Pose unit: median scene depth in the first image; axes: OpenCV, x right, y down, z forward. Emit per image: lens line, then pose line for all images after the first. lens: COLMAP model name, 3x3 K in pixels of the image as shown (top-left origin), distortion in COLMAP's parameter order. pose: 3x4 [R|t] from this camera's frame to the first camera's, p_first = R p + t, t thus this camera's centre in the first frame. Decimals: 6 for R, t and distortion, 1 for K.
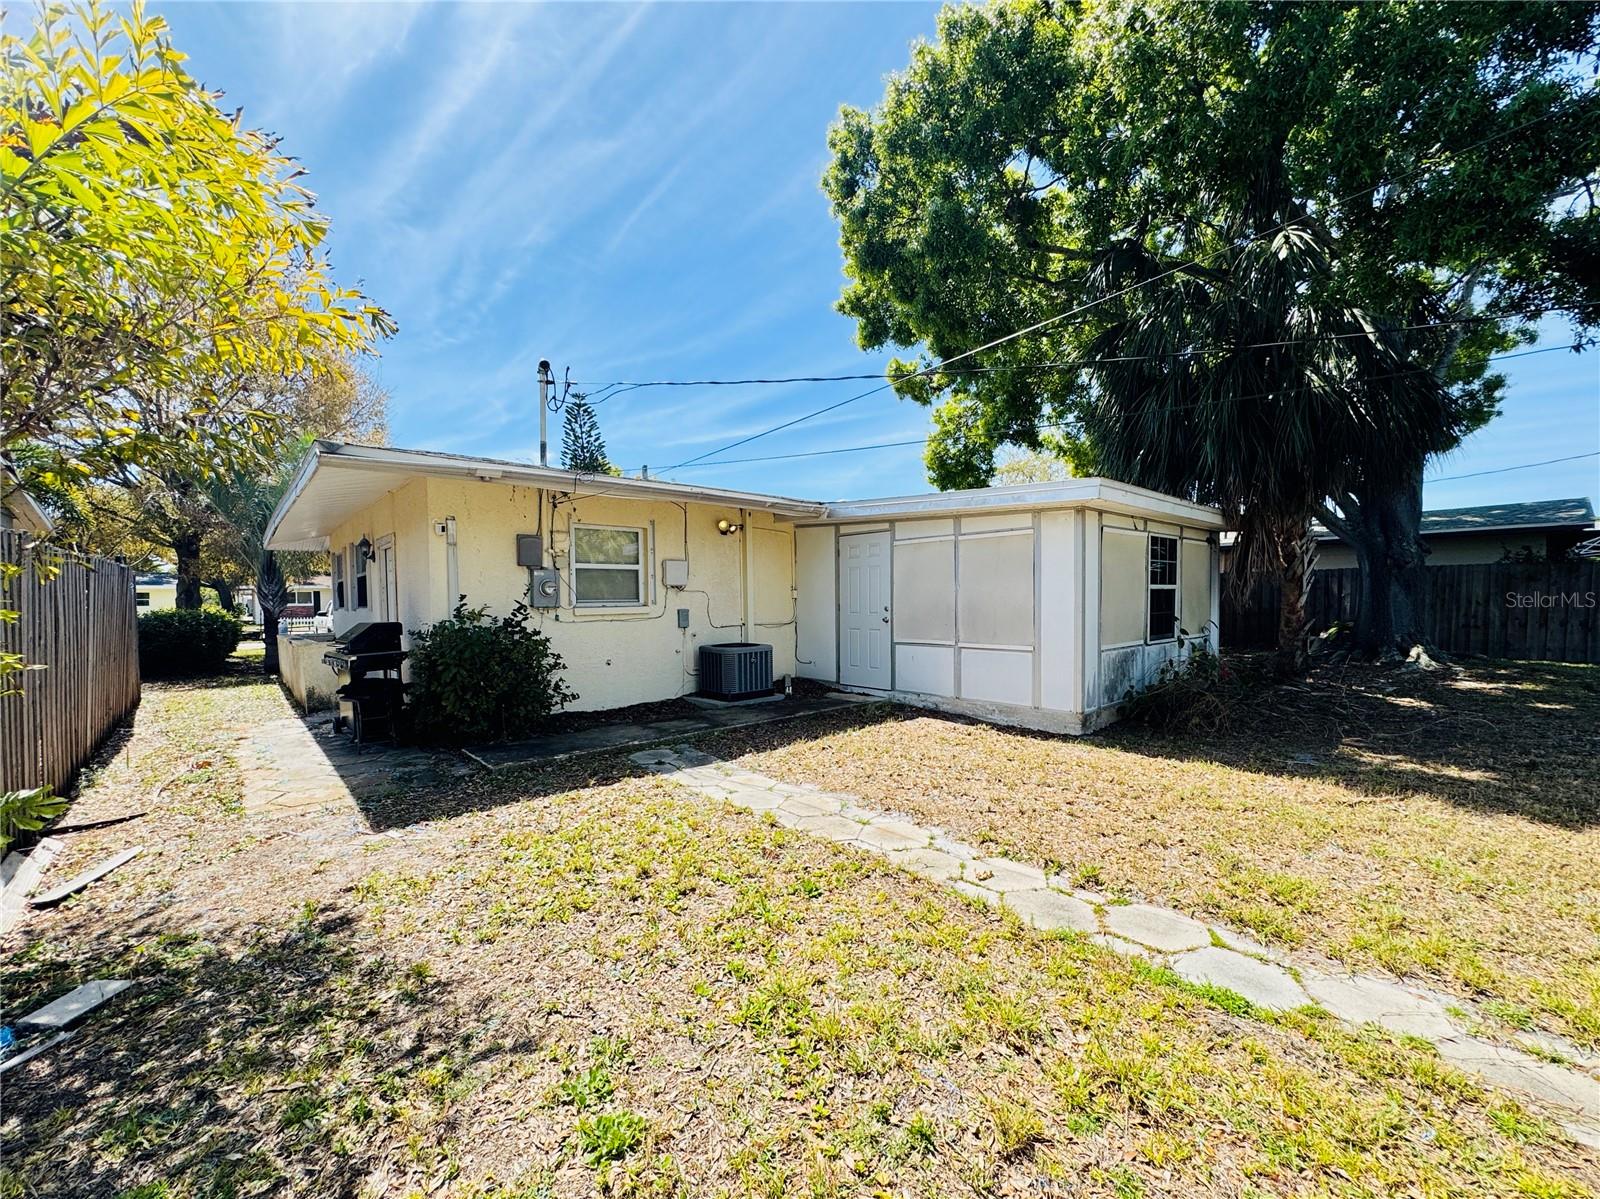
lens RADIAL K [[654.6, 0, 806.2], [0, 654.6, 618.0], [0, 0, 1]] dist [-0.000209, -0.000328]
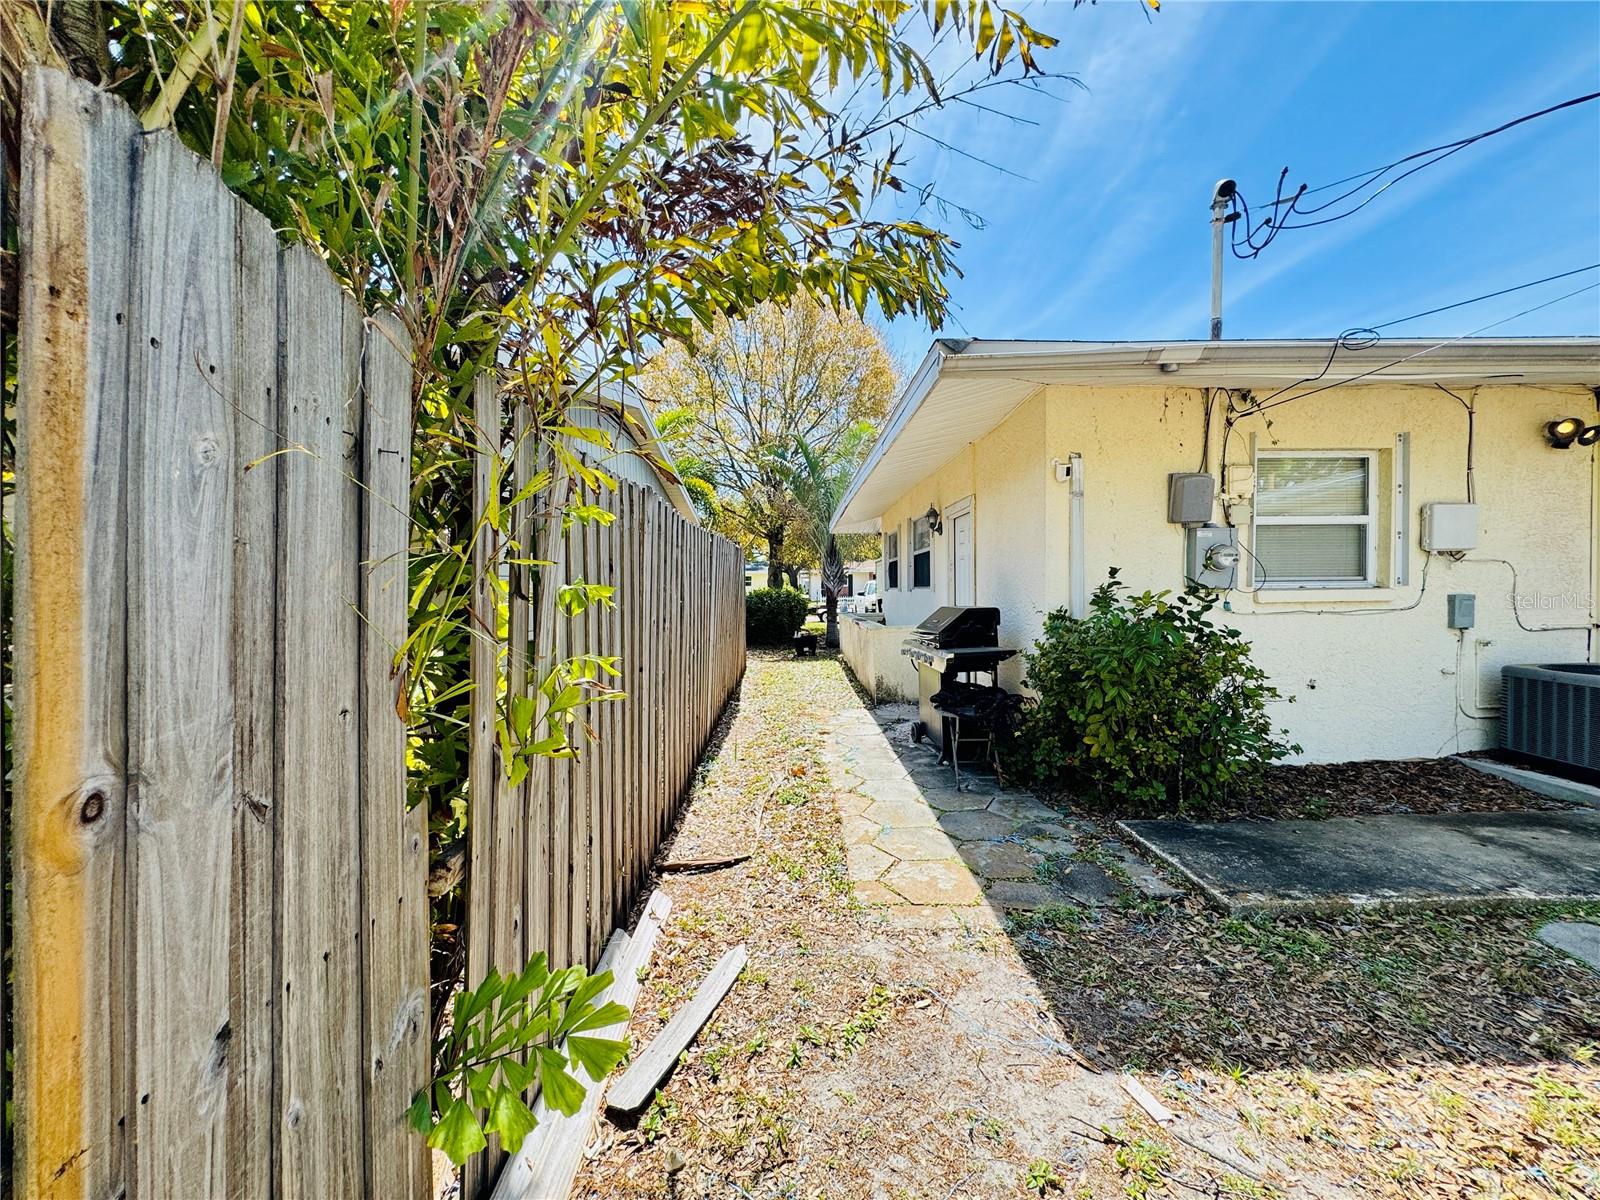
lens RADIAL K [[643.6, 0, 798.8], [0, 643.6, 585.5], [0, 0, 1]] dist [-0.001264, 0.000052]
pose [[0.756127, 0.003314, -0.654416, -0.264874], [-0.018330, 0.999702, -0.016116, -0.002435], [0.654168, 0.024181, 0.755963, 0.257494]]
